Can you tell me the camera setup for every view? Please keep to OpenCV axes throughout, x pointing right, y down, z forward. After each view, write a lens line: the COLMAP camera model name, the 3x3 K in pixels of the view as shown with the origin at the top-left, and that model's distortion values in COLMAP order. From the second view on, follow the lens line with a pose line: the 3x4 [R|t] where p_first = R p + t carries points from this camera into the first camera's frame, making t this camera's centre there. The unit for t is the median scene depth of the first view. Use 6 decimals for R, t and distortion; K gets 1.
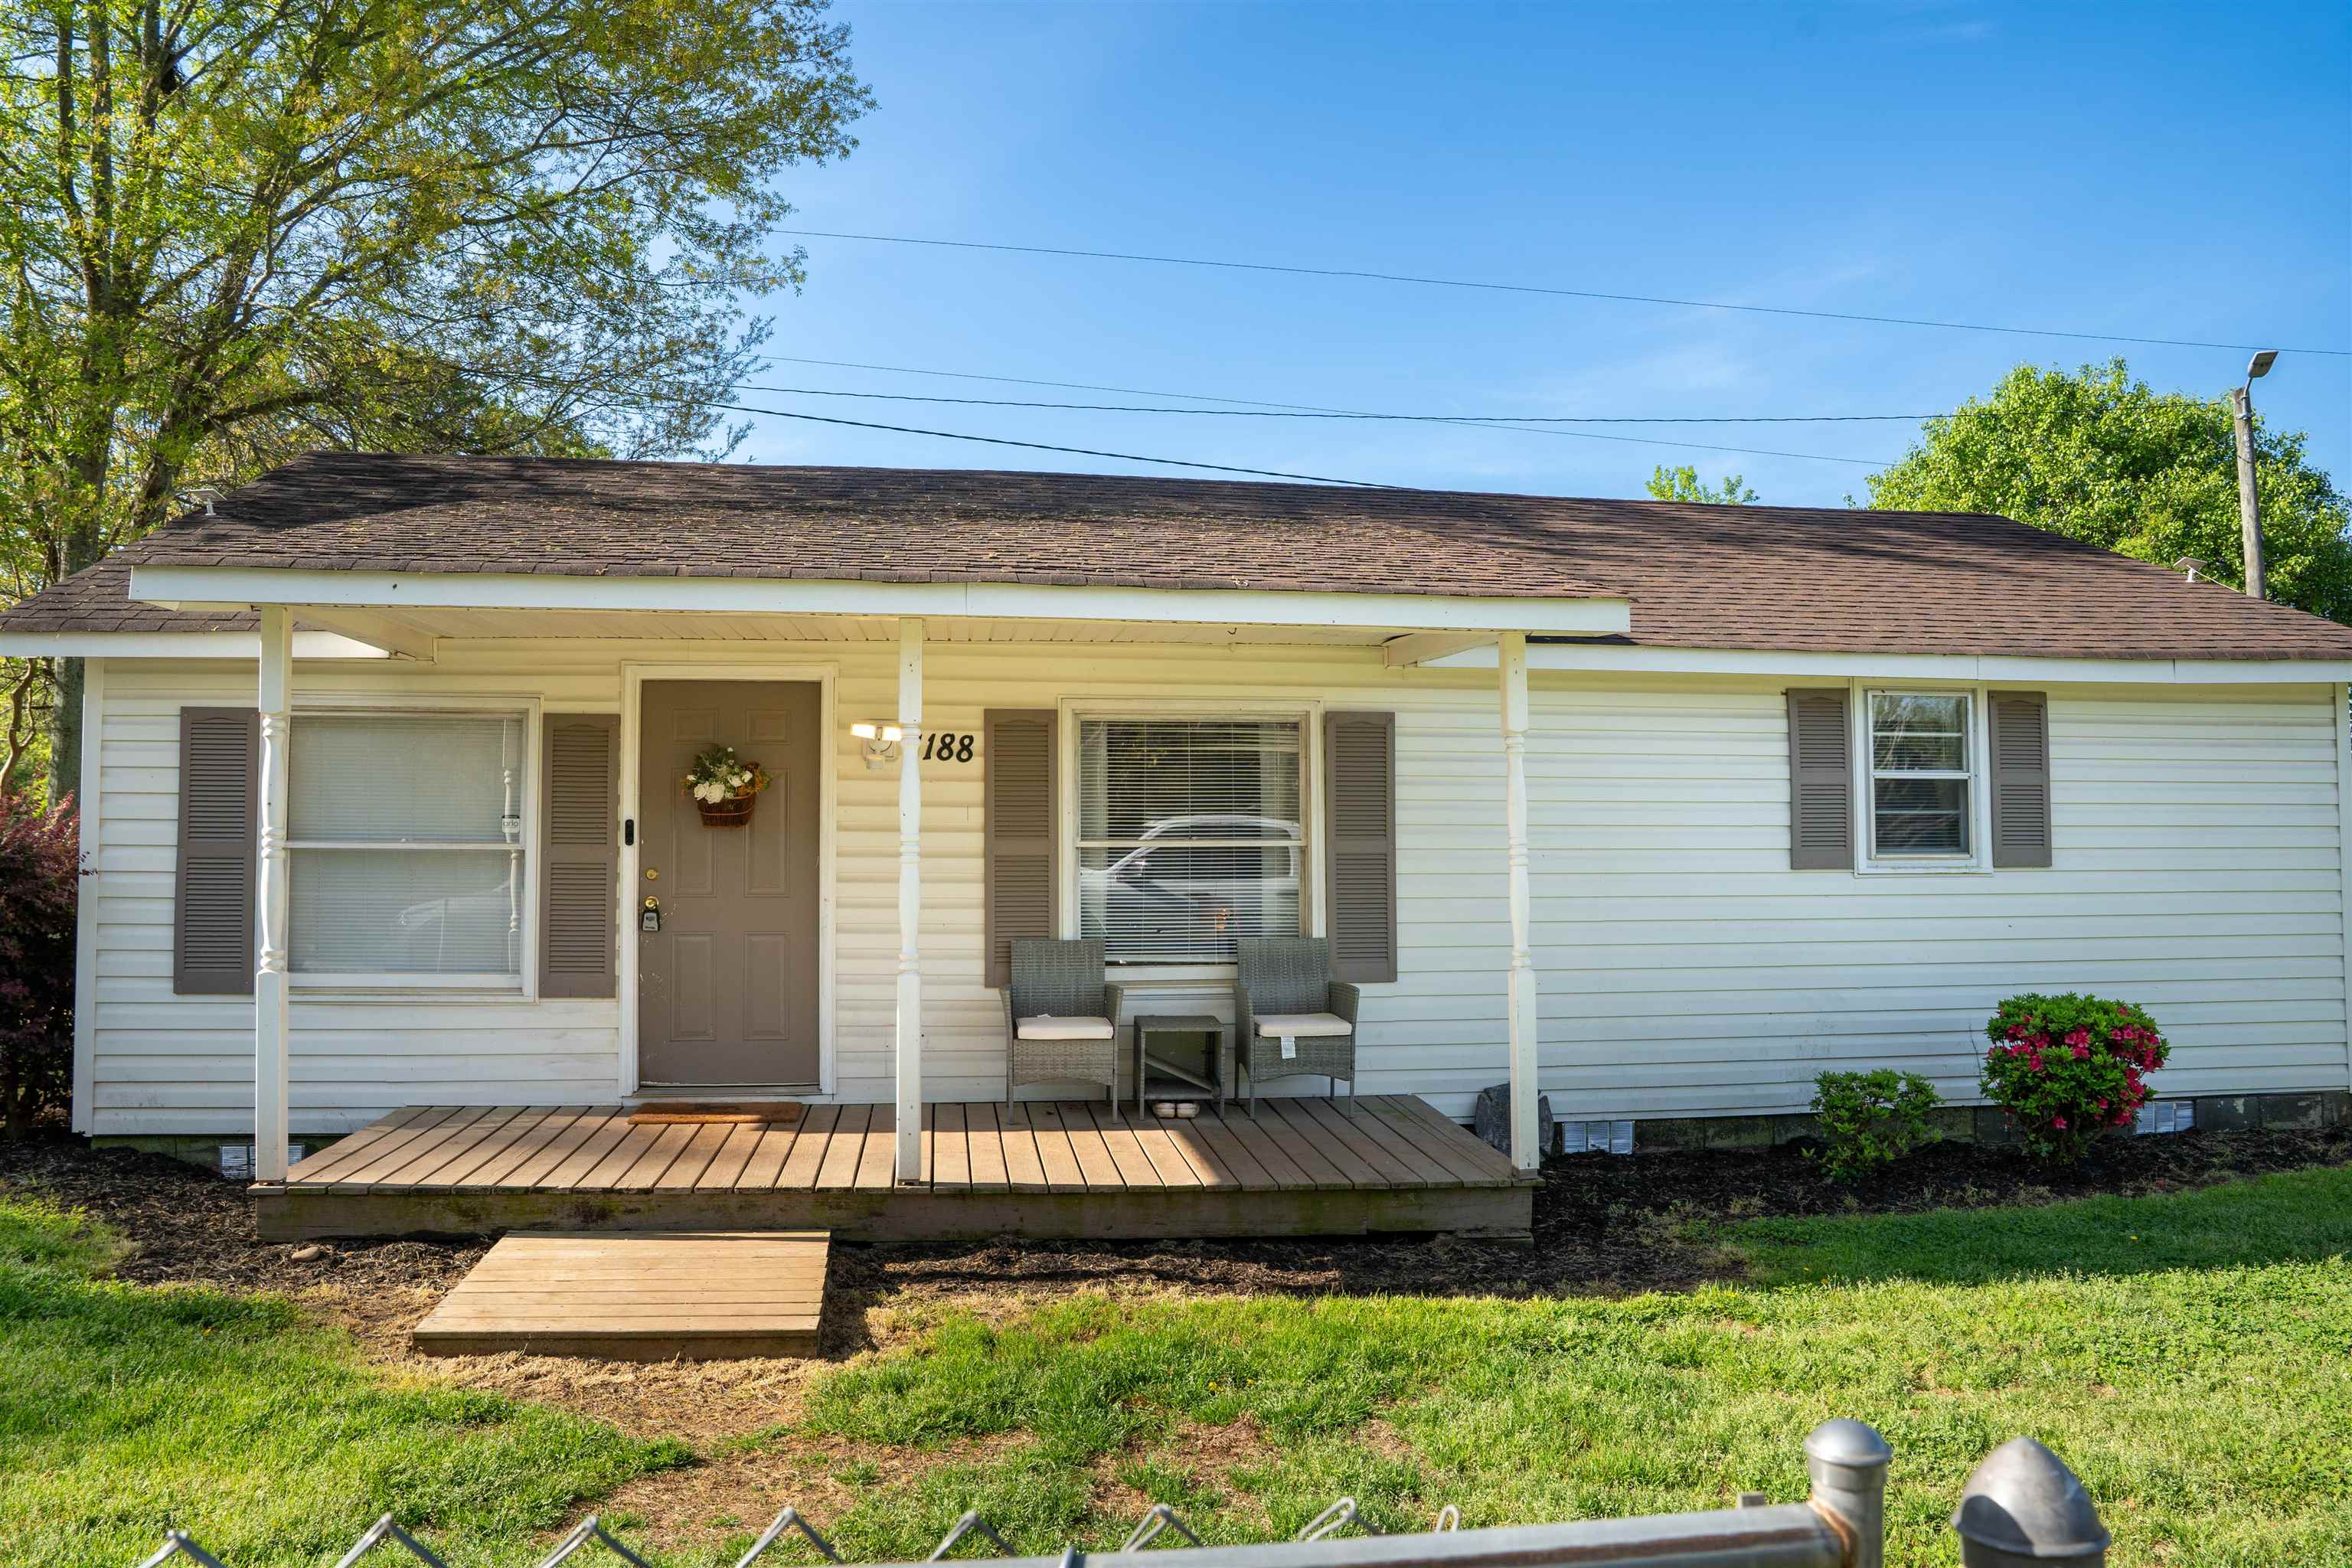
lens RADIAL K [[1636.8, 0, 1176.0], [0, 1636.8, 784.0], [0, 0, 1]] dist [-0.126613, 0.097641]
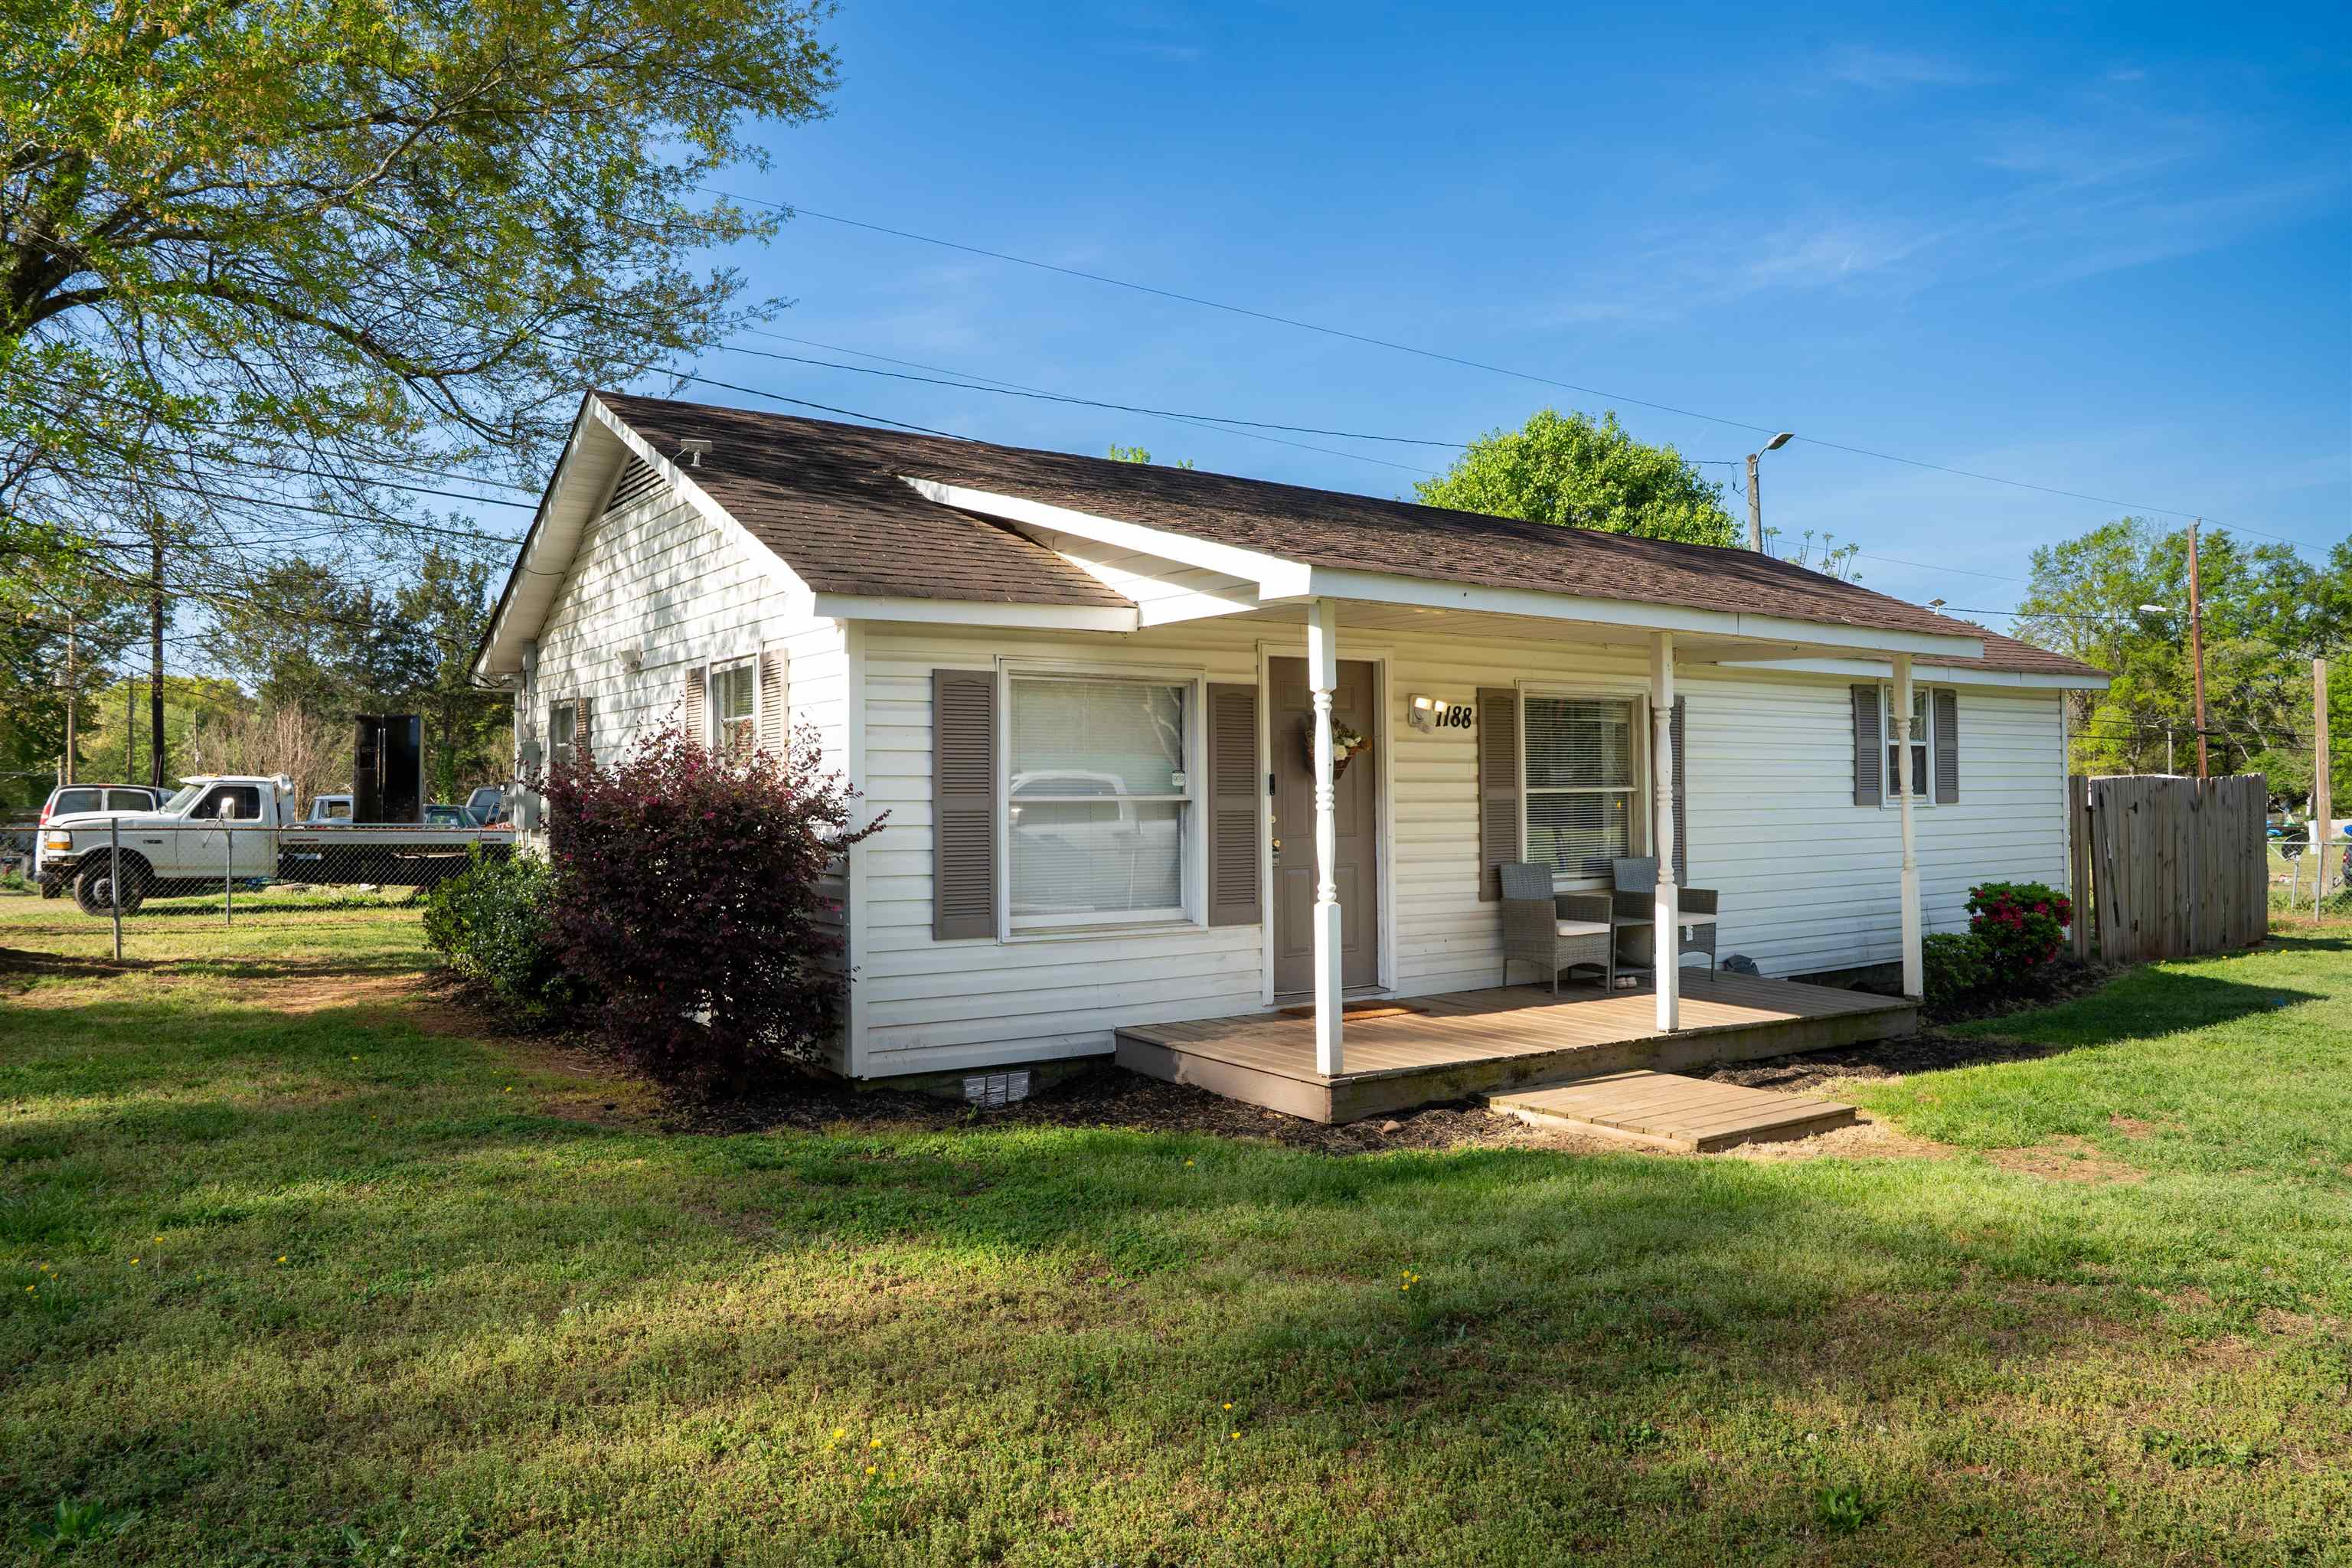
lens RADIAL K [[1610.6, 0, 1164.9], [0, 1610.6, 781.1], [0, 0, 1]] dist [-0.126838, 0.097527]
pose [[0.893919, -0.003896, 0.448211, -0.912321], [-0.011588, 0.999427, 0.031798, -0.009349], [-0.448078, -0.033619, 0.893362, -0.028002]]
